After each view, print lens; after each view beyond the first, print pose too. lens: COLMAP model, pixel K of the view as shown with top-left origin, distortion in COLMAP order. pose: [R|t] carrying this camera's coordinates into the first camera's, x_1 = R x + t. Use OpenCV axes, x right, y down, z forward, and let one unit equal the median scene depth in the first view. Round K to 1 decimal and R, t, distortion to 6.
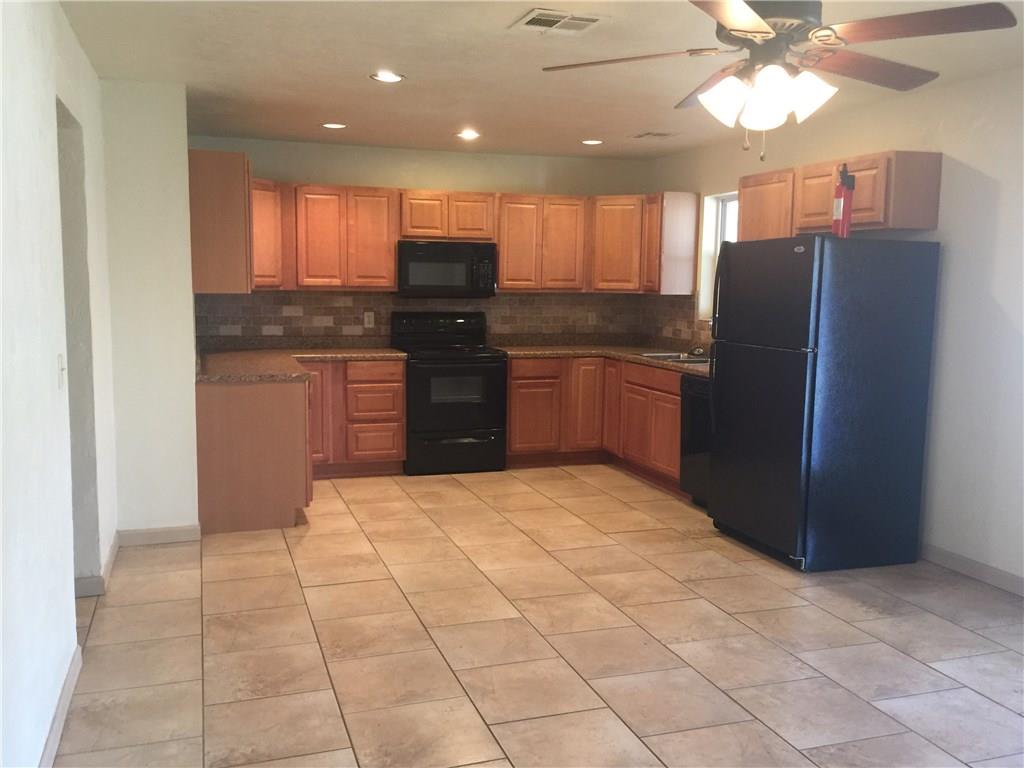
lens RADIAL K [[924.8, 0, 510.7], [0, 924.8, 386.6], [0, 0, 1]] dist [0.064472, -0.037550]
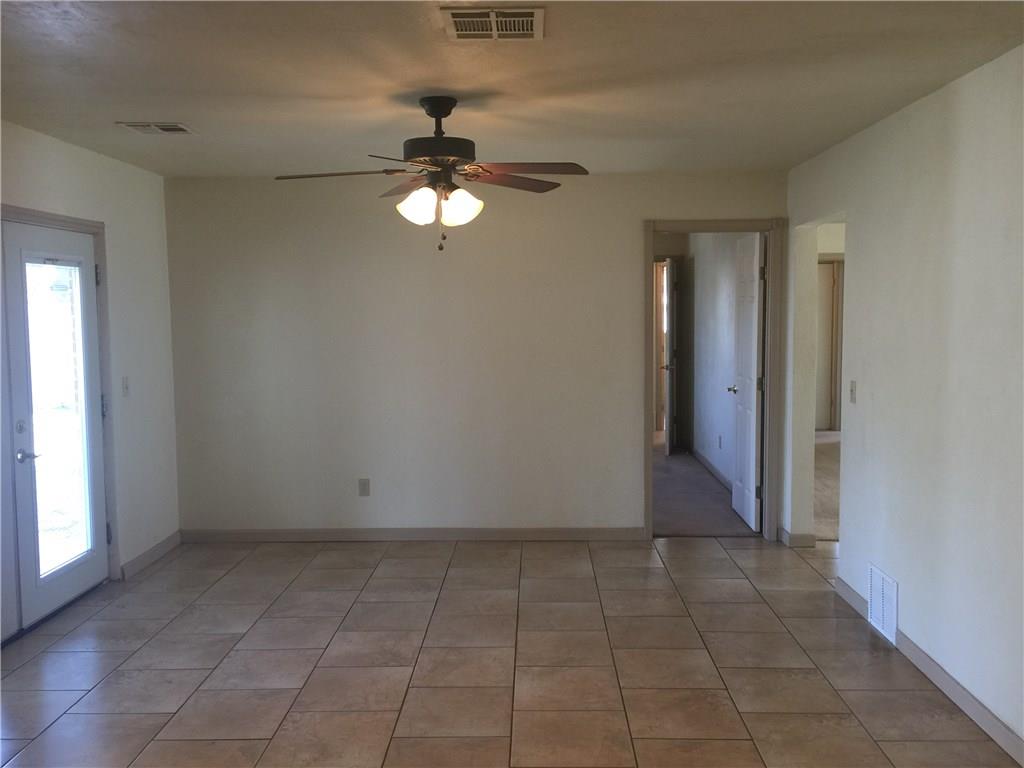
lens RADIAL K [[924.8, 0, 512.6], [0, 924.8, 384.4], [0, 0, 1]] dist [0.064472, -0.037550]
pose [[-0.942040, -0.030497, 0.334111, -0.261406], [0.034608, 0.981715, 0.187187, -0.260304], [-0.333711, 0.187900, -0.923759, 1.966076]]
